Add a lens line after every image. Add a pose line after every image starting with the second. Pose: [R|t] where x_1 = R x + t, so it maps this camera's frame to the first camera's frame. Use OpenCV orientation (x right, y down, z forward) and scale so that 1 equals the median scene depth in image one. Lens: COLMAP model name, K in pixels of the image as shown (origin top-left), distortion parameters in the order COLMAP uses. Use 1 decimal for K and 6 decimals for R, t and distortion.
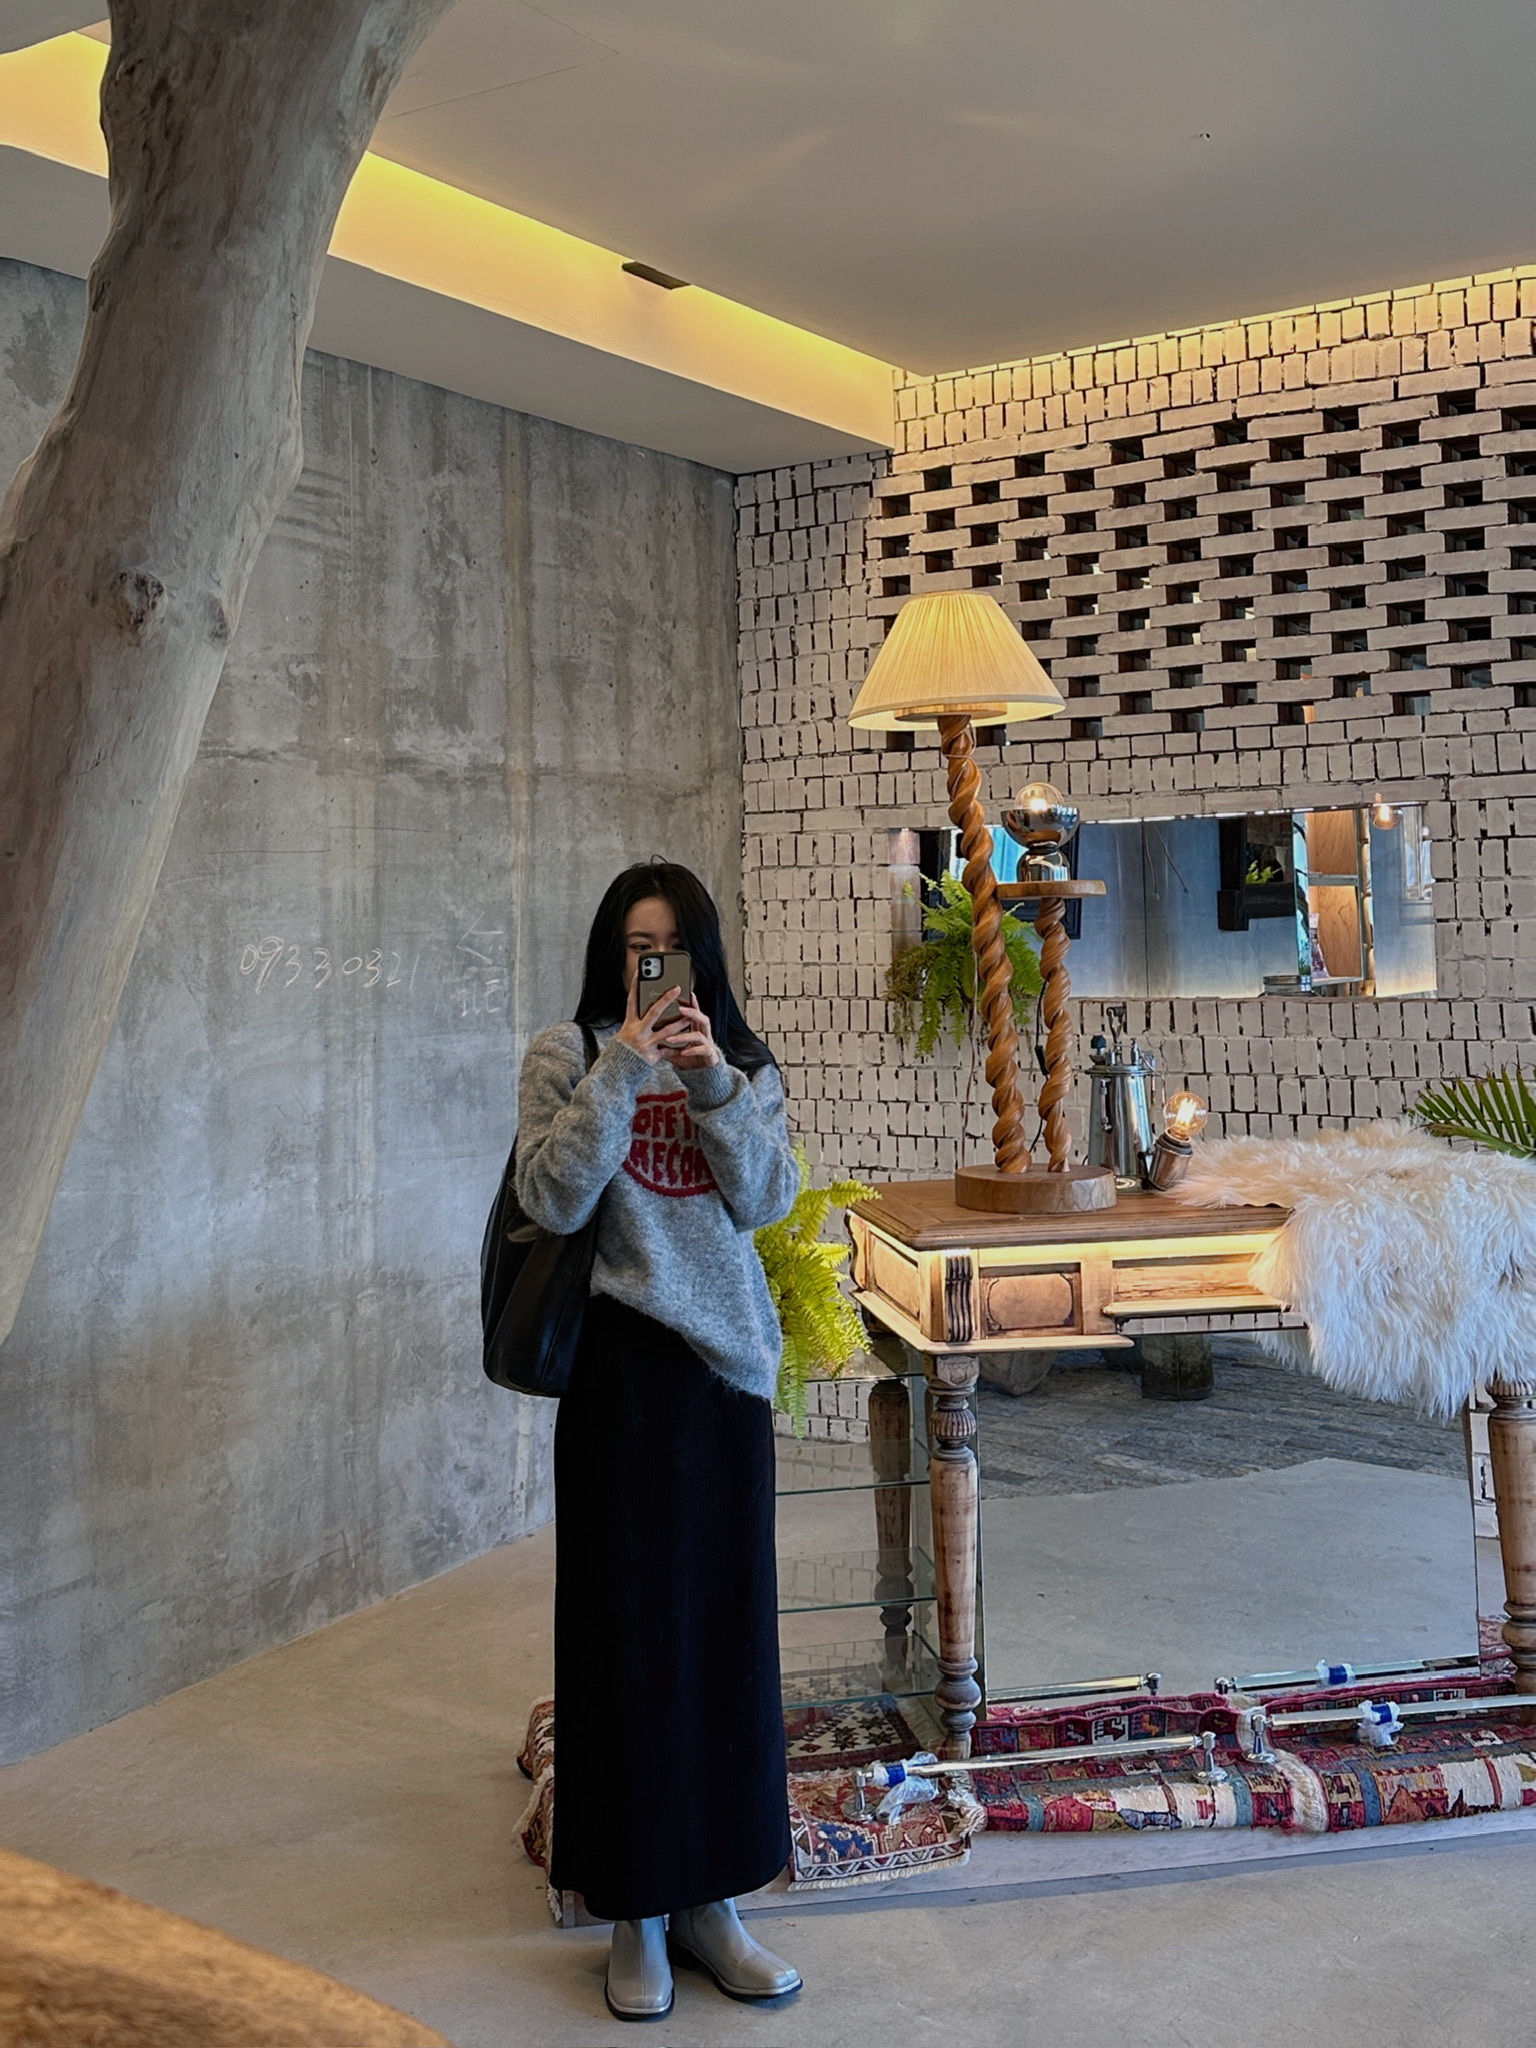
lens RADIAL K [[2615.3, 0, 768.5], [0, 2615.3, 833.2], [0, 0, 1]] dist [0.131032, -0.121333]
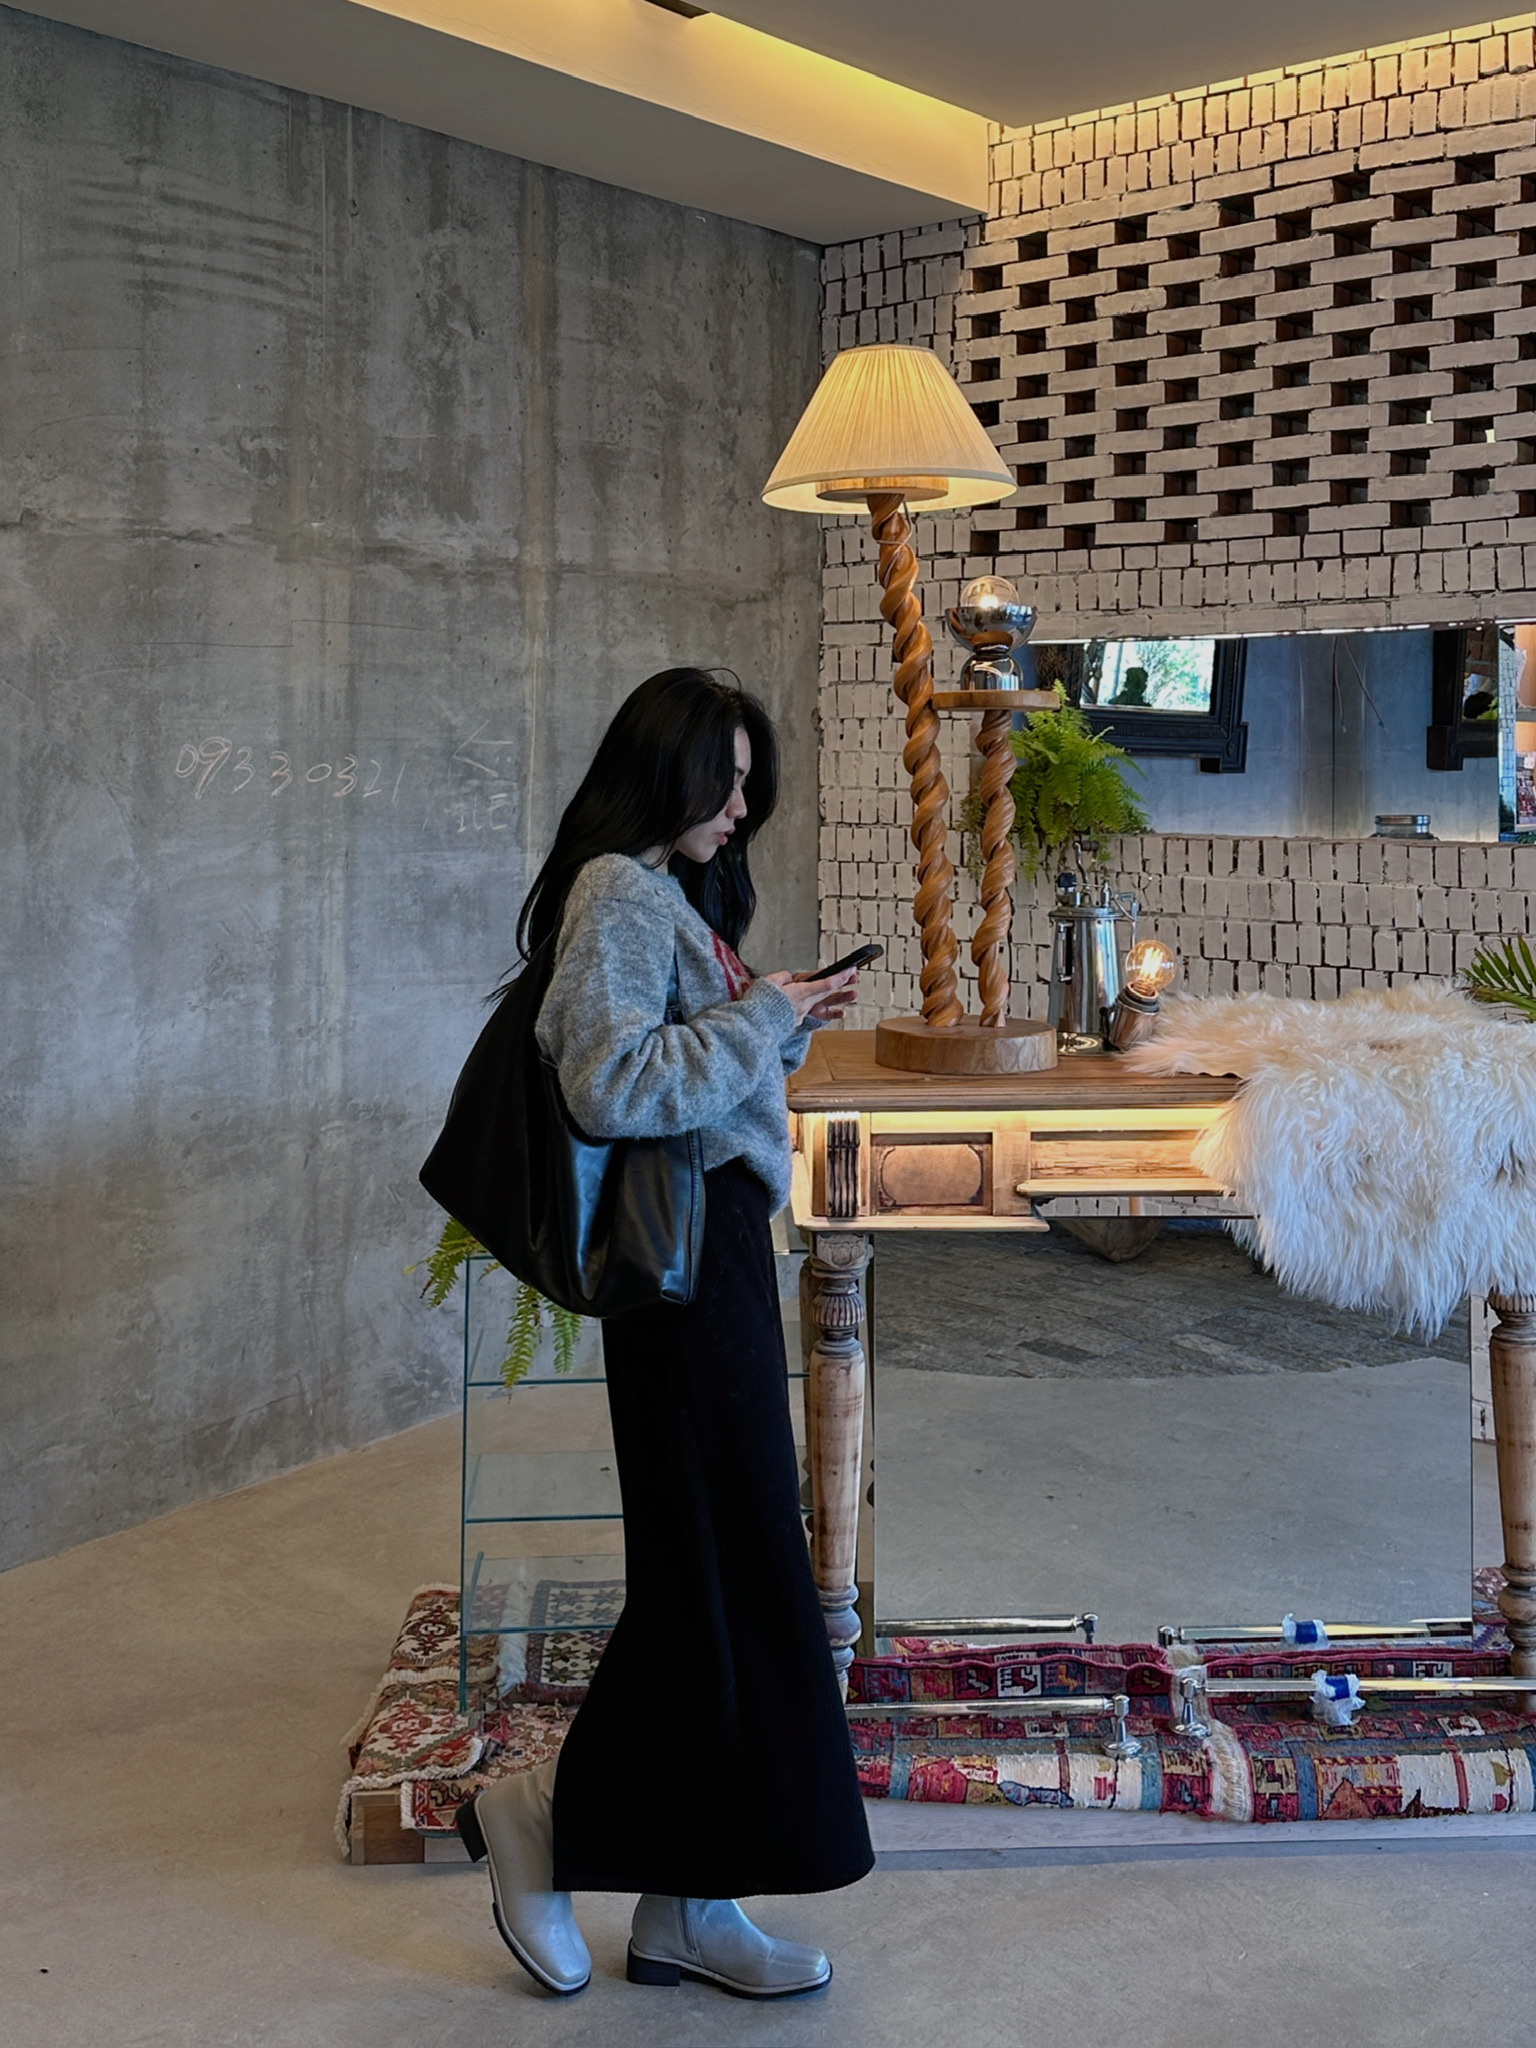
lens RADIAL K [[2615.3, 0, 768.5], [0, 2615.3, 833.2], [0, 0, 1]] dist [0.131032, -0.121333]
pose [[0.991438, 0.030067, -0.127068, 0.108756], [-0.021936, 0.997650, 0.064915, 0.008174], [0.128721, -0.061572, 0.989768, 0.105229]]
